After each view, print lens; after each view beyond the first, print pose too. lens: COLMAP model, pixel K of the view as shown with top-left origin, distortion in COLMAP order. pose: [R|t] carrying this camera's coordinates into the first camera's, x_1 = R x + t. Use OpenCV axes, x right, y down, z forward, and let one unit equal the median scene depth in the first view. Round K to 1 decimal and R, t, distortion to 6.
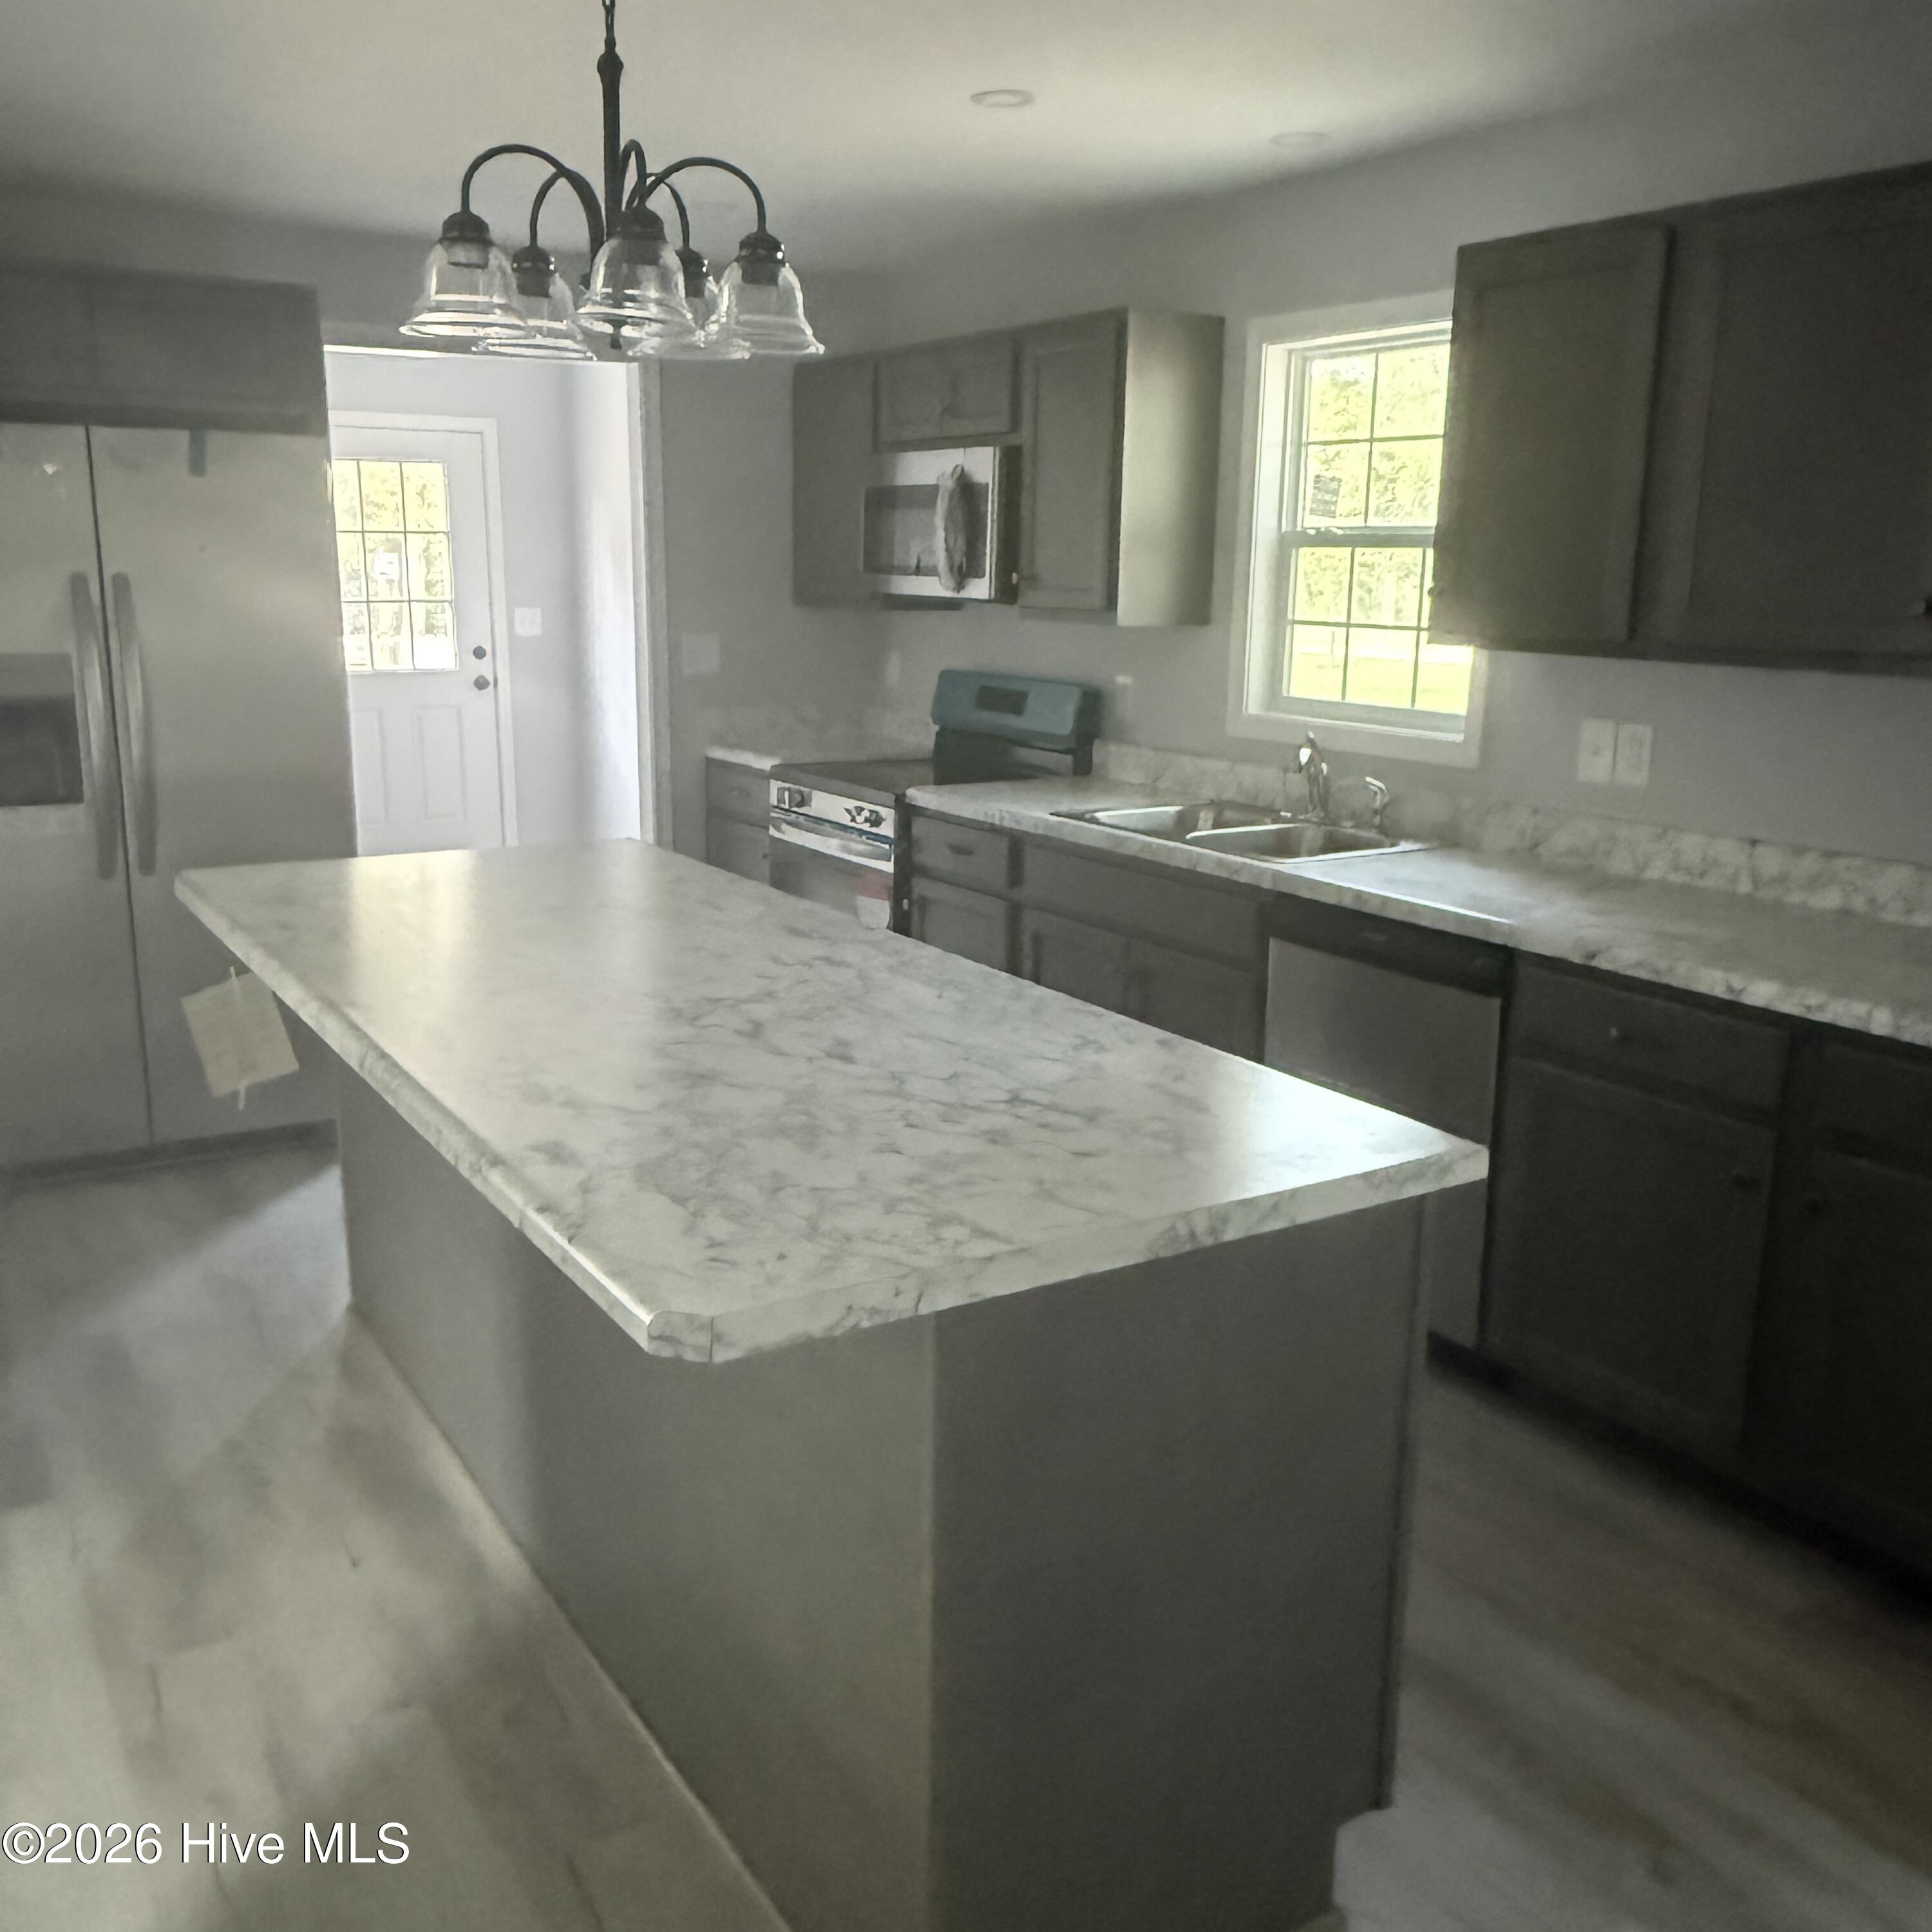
lens RADIAL K [[1777.2, 0, 966.1], [0, 1777.2, 967.8], [0, 0, 1]] dist [0.018621, 0.000000]
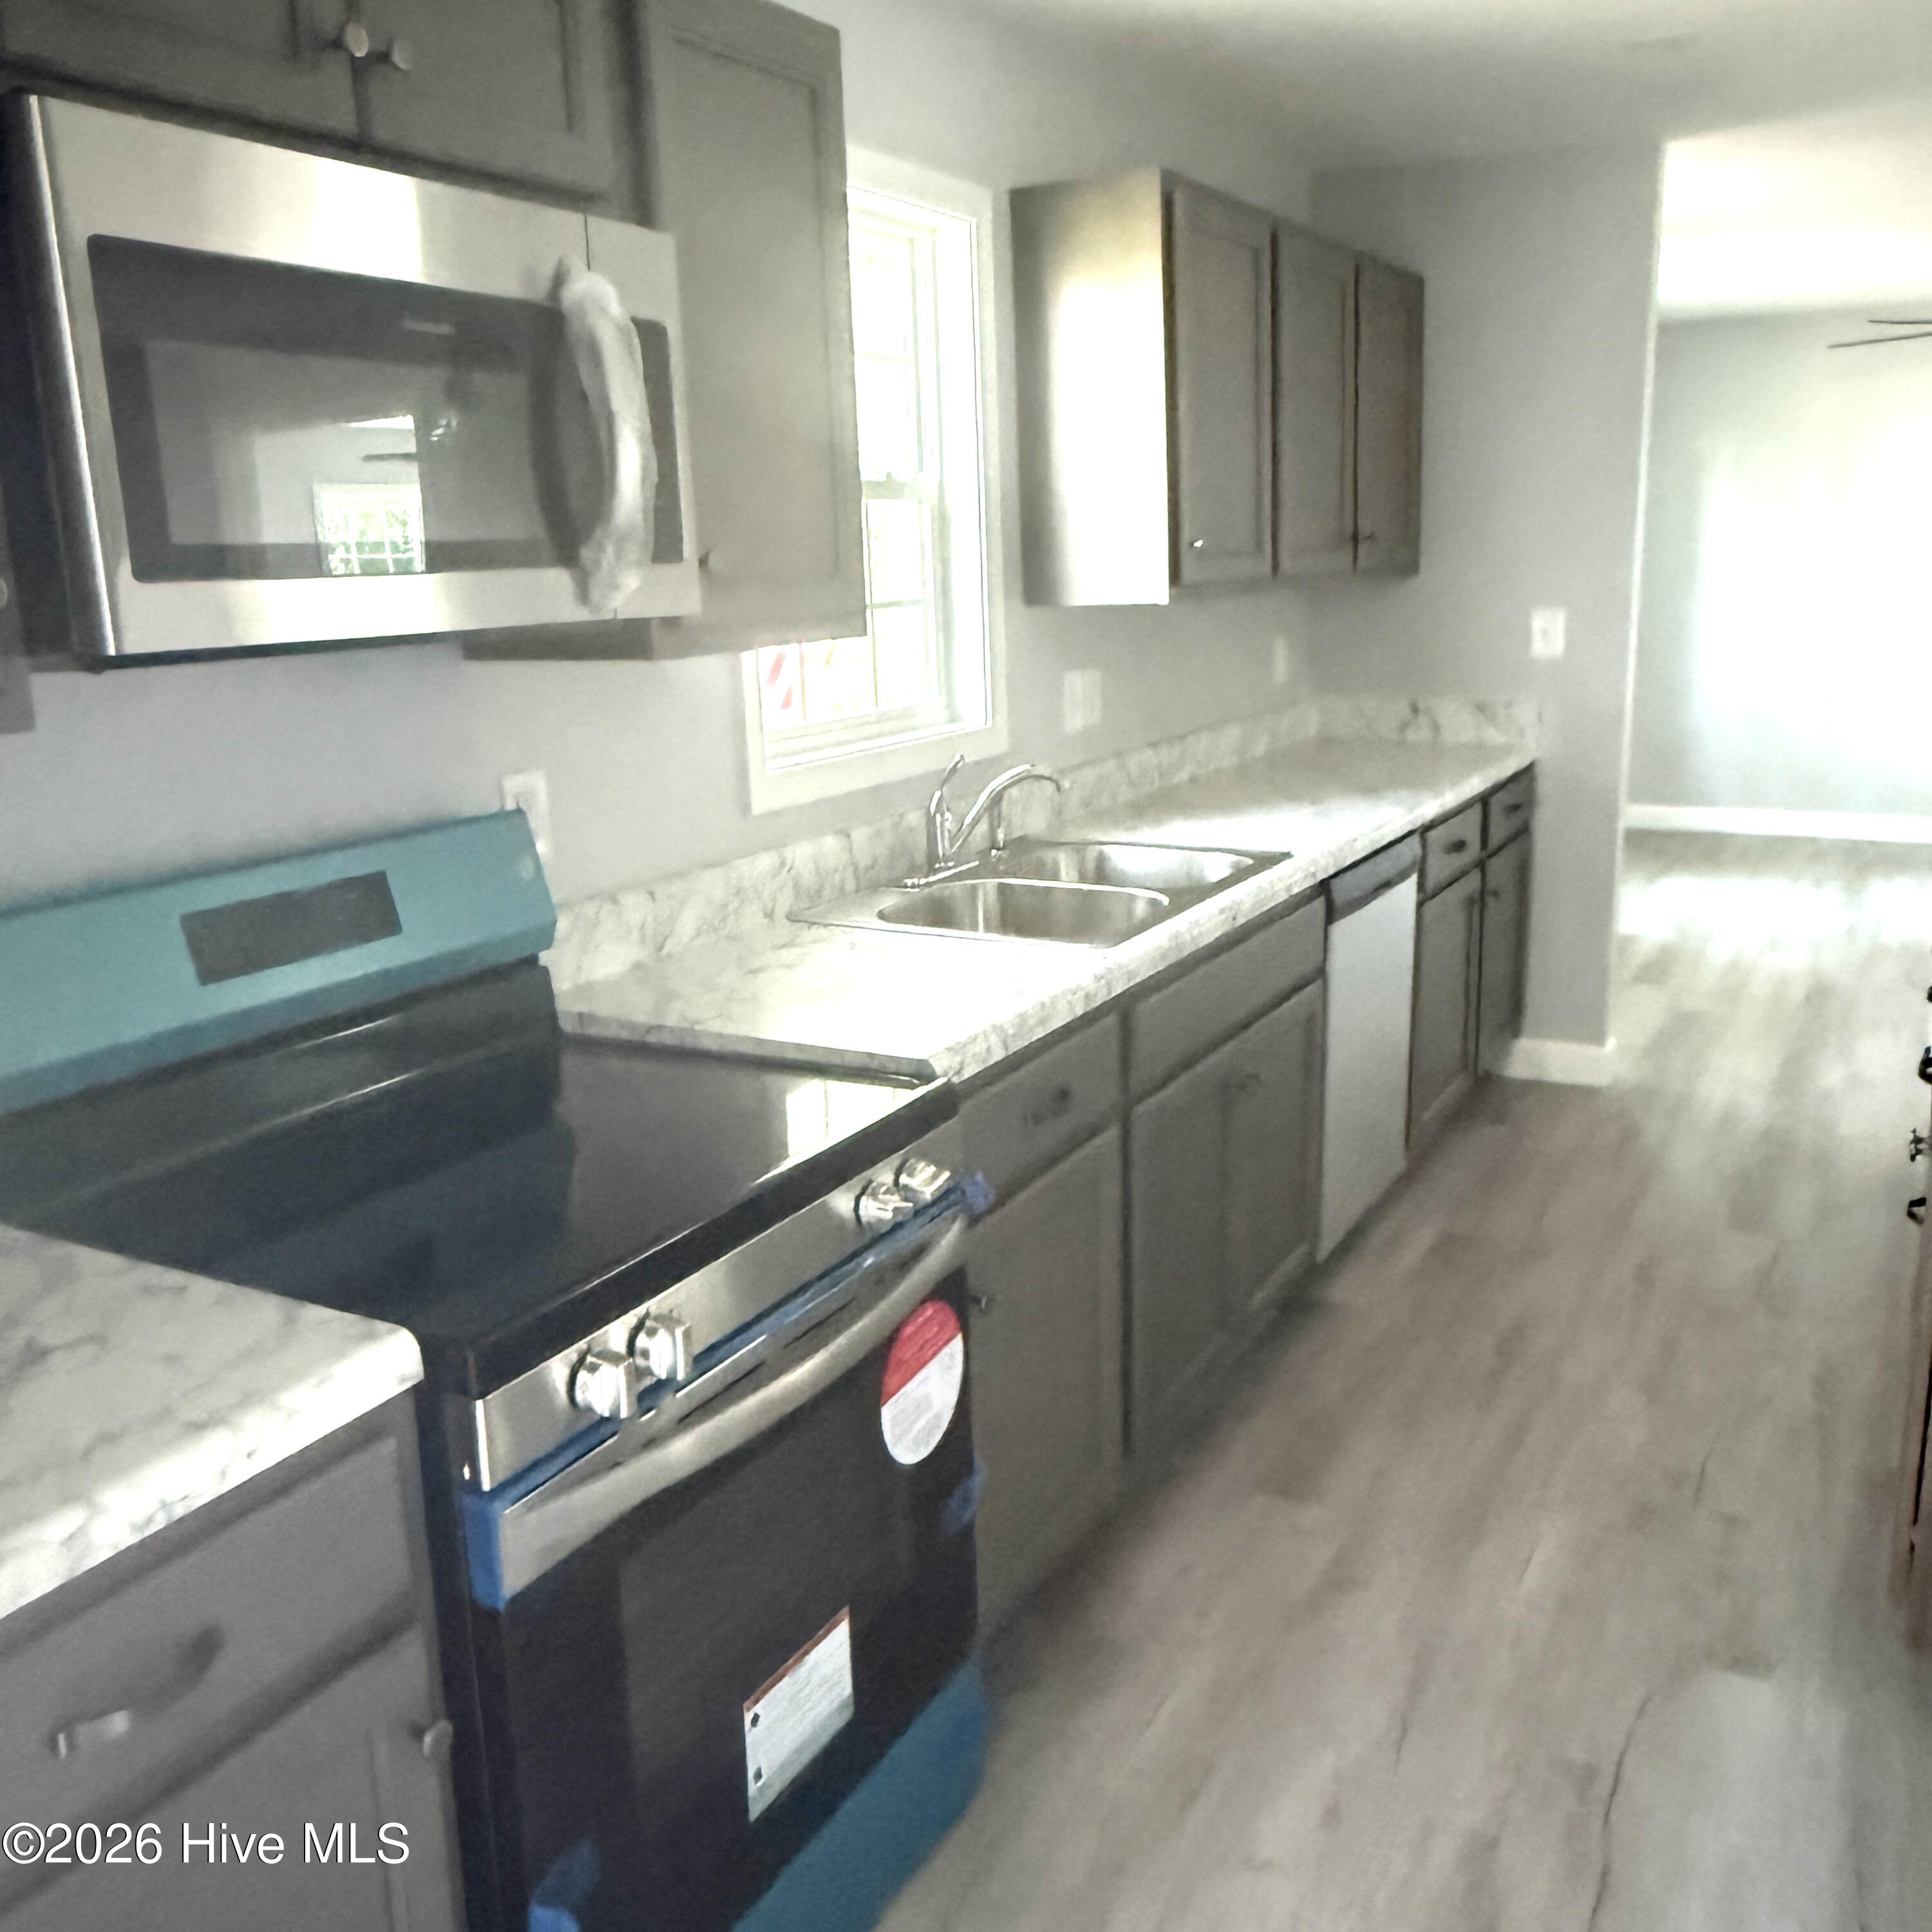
lens RADIAL K [[1777.2, 0, 966.1], [0, 1777.2, 965.3], [0, 0, 1]] dist [0.018621, 0.000000]
pose [[-0.480556, -0.199777, 0.853906, -0.366697], [0.225732, 0.912719, 0.340573, -0.243422], [-0.847415, 0.356418, -0.393516, 1.070114]]
